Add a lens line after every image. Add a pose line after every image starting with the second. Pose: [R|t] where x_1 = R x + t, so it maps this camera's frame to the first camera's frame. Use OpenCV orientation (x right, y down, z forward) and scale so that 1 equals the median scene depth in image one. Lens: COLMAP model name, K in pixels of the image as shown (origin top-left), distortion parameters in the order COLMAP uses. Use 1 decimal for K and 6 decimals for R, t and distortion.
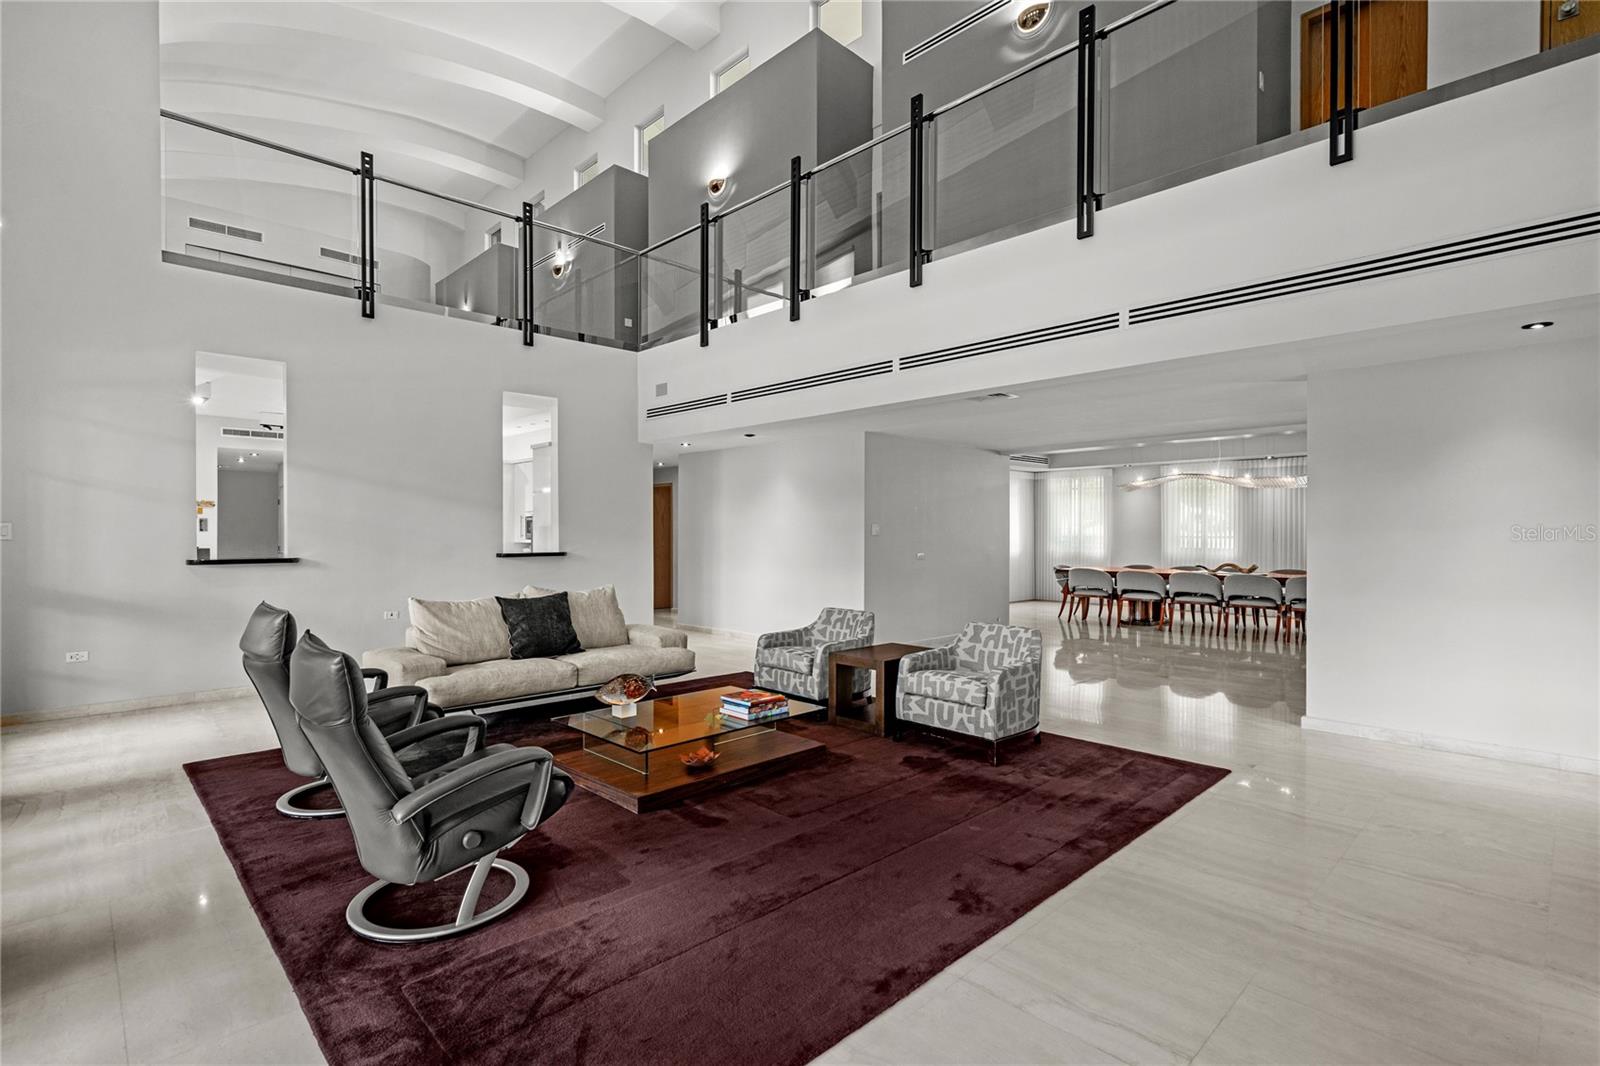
lens RADIAL K [[738.6, 0, 848.0], [0, 738.6, 535.2], [0, 0, 1]] dist [-0.005043, 0.000038]
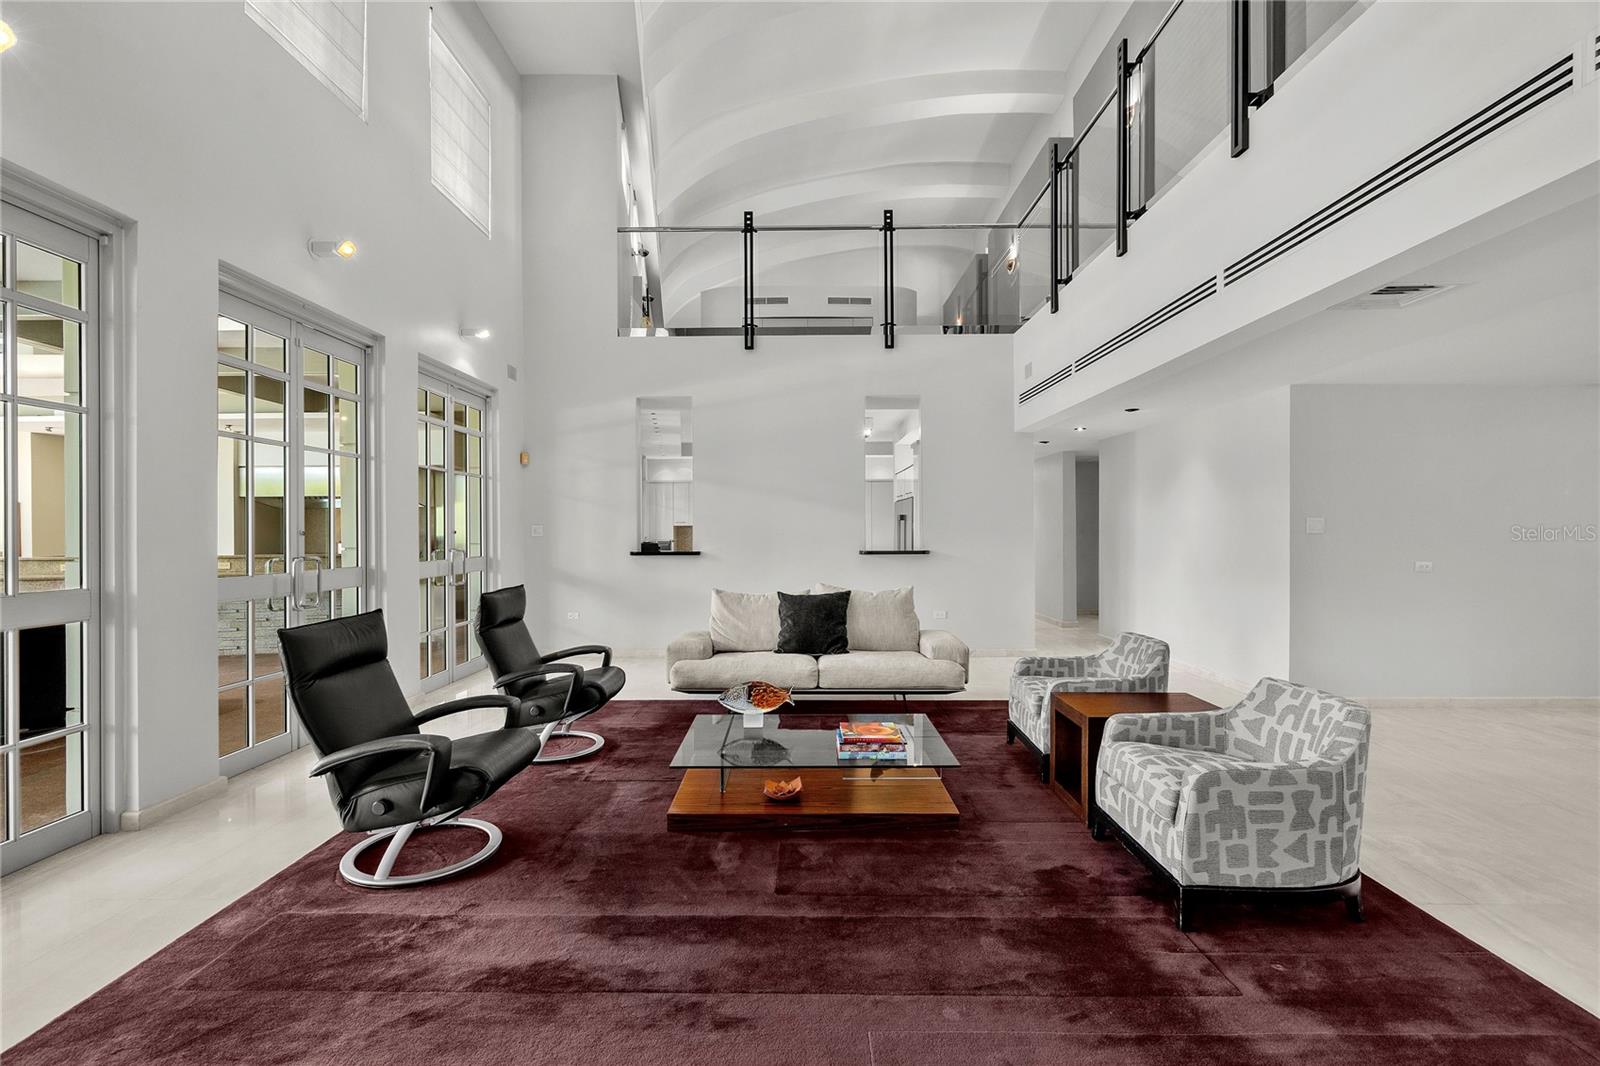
lens RADIAL K [[738.6, 0, 804.7], [0, 738.6, 527.4], [0, 0, 1]] dist [-0.005043, 0.000038]
pose [[0.694509, -0.005909, -0.719460, 0.332199], [0.001013, 0.999973, -0.007235, -0.001547], [0.719483, 0.004296, 0.694497, 0.304132]]
